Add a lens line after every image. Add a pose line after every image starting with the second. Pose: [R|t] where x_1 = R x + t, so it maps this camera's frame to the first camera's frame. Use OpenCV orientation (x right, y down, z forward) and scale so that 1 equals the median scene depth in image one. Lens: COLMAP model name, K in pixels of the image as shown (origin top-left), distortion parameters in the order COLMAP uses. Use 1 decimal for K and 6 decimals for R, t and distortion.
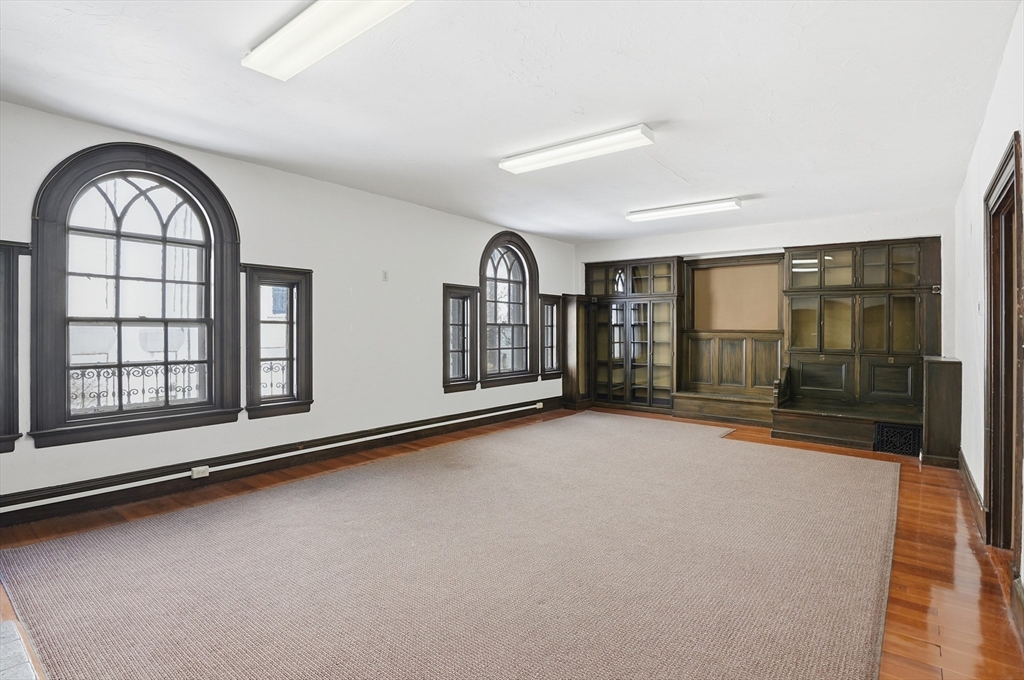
lens RADIAL K [[511.0, 0, 503.2], [0, 511.0, 331.7], [0, 0, 1]] dist [-0.021436, 0.000103]
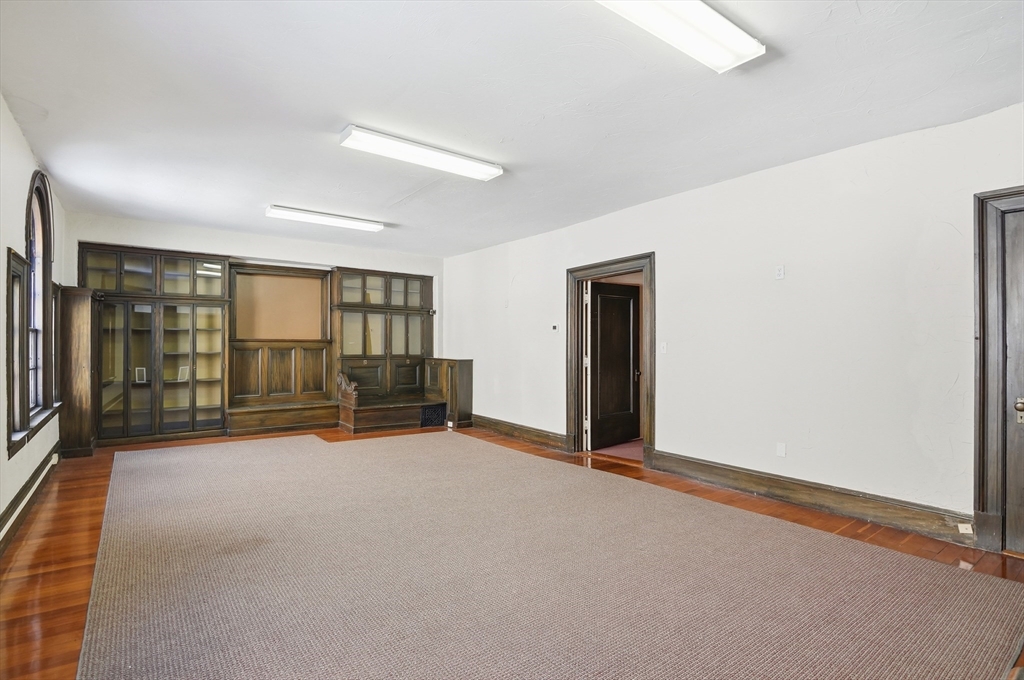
lens RADIAL K [[511.0, 0, 503.8], [0, 511.0, 344.0], [0, 0, 1]] dist [-0.021436, 0.000103]
pose [[0.249512, -0.010478, 0.968315, -0.421106], [-0.000067, 0.999941, 0.010838, -0.004992], [-0.968372, -0.002769, 0.249497, 0.332402]]
